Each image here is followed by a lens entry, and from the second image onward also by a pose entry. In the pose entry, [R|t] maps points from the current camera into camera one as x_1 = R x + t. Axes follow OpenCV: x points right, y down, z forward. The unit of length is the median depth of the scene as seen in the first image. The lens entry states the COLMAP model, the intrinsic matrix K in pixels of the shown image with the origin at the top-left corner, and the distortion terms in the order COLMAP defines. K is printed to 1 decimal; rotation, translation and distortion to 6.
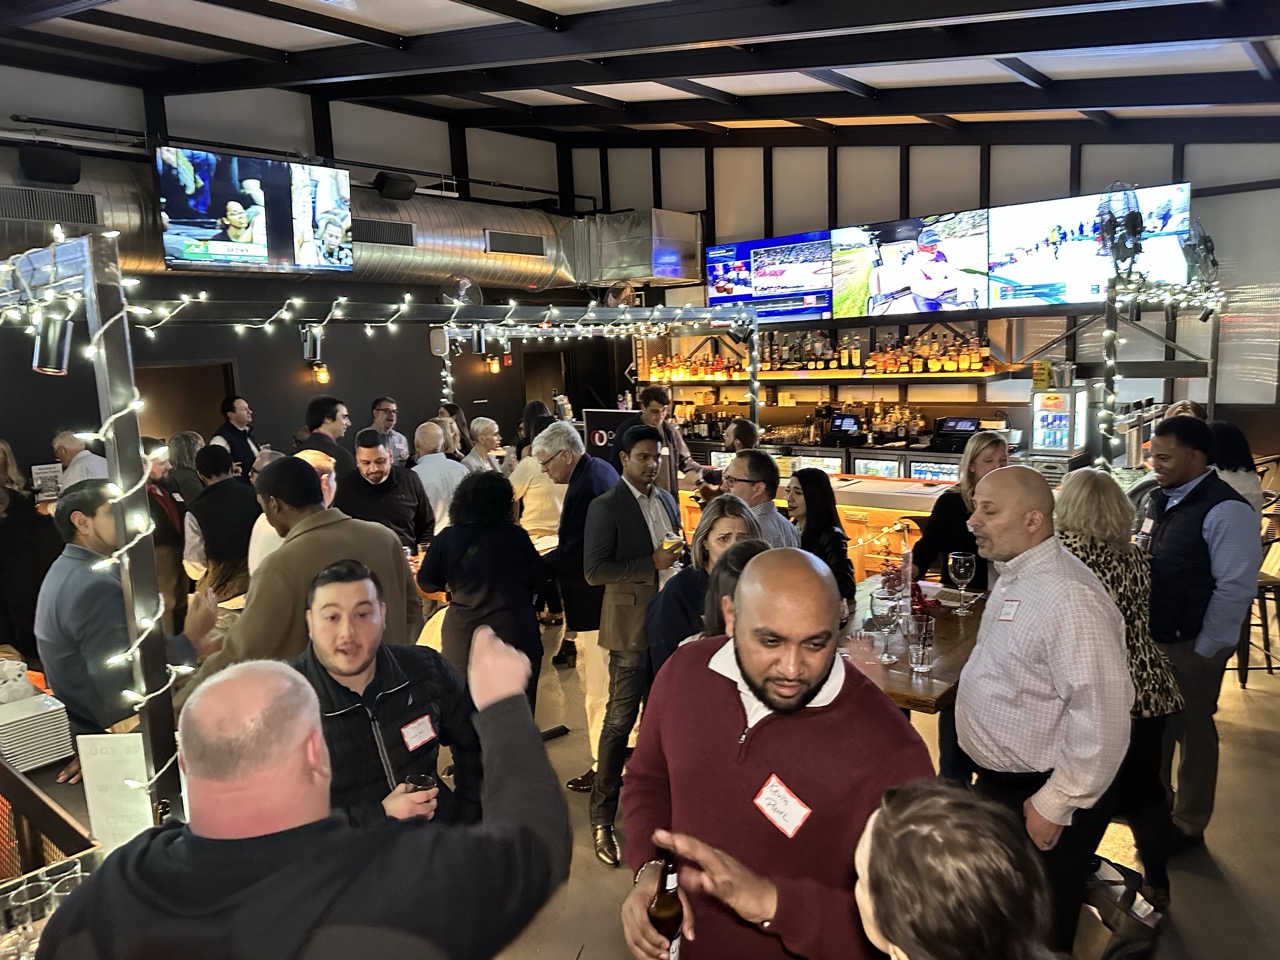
lens RADIAL K [[897.8, 0, 640.0], [0, 897.8, 480.0], [0, 0, 1]] dist [-0.001015, -0.001151]
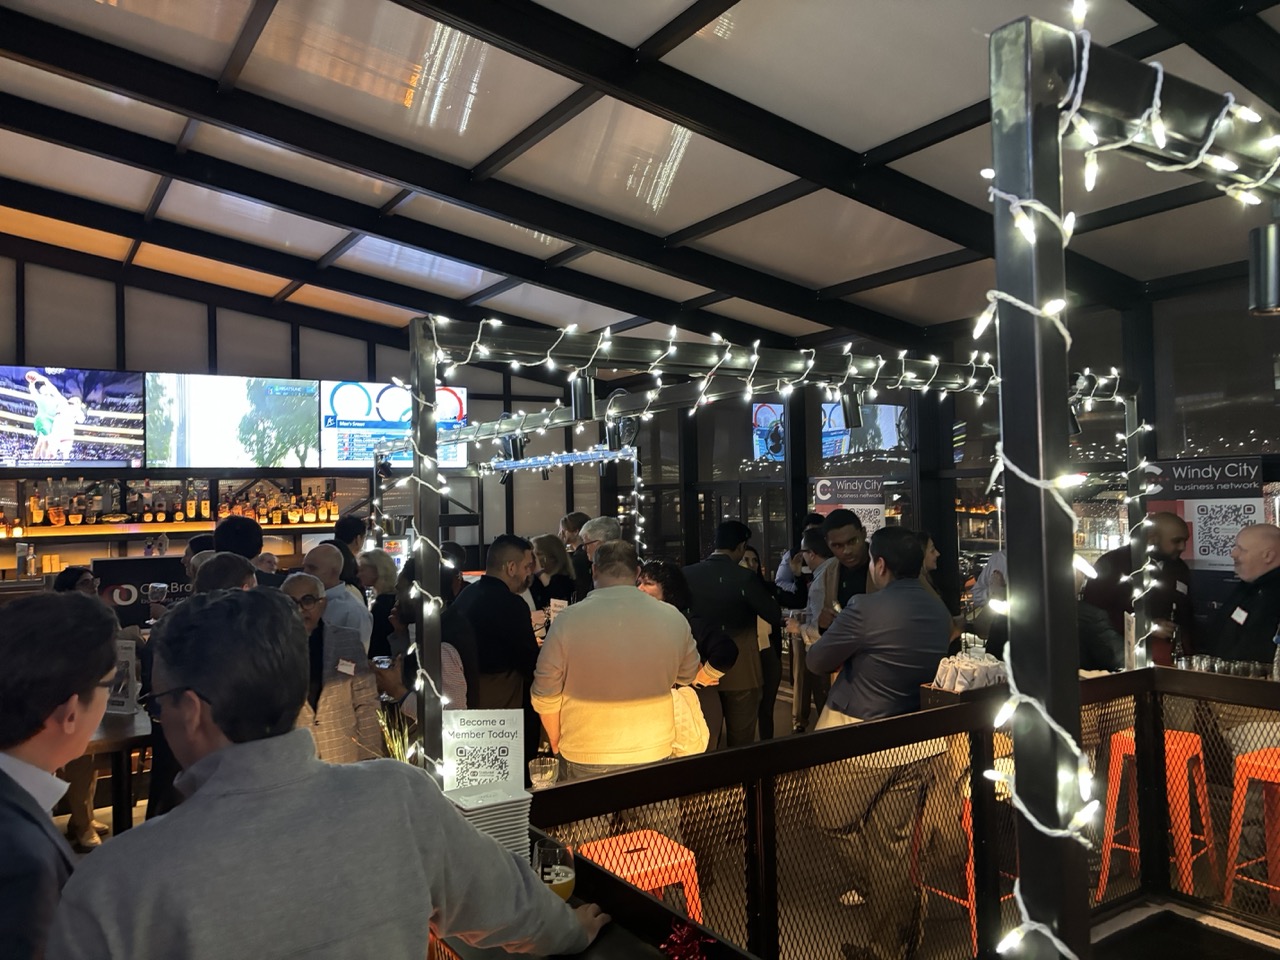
lens RADIAL K [[966.8, 0, 664.4], [0, 966.8, 473.4], [0, 0, 1]] dist [-0.001129, 0.005093]
pose [[0.251486, 0.059608, 0.966024, -0.611606], [0.144429, 0.984615, -0.098355, -0.004419], [-0.957024, 0.164257, 0.239008, 0.290816]]
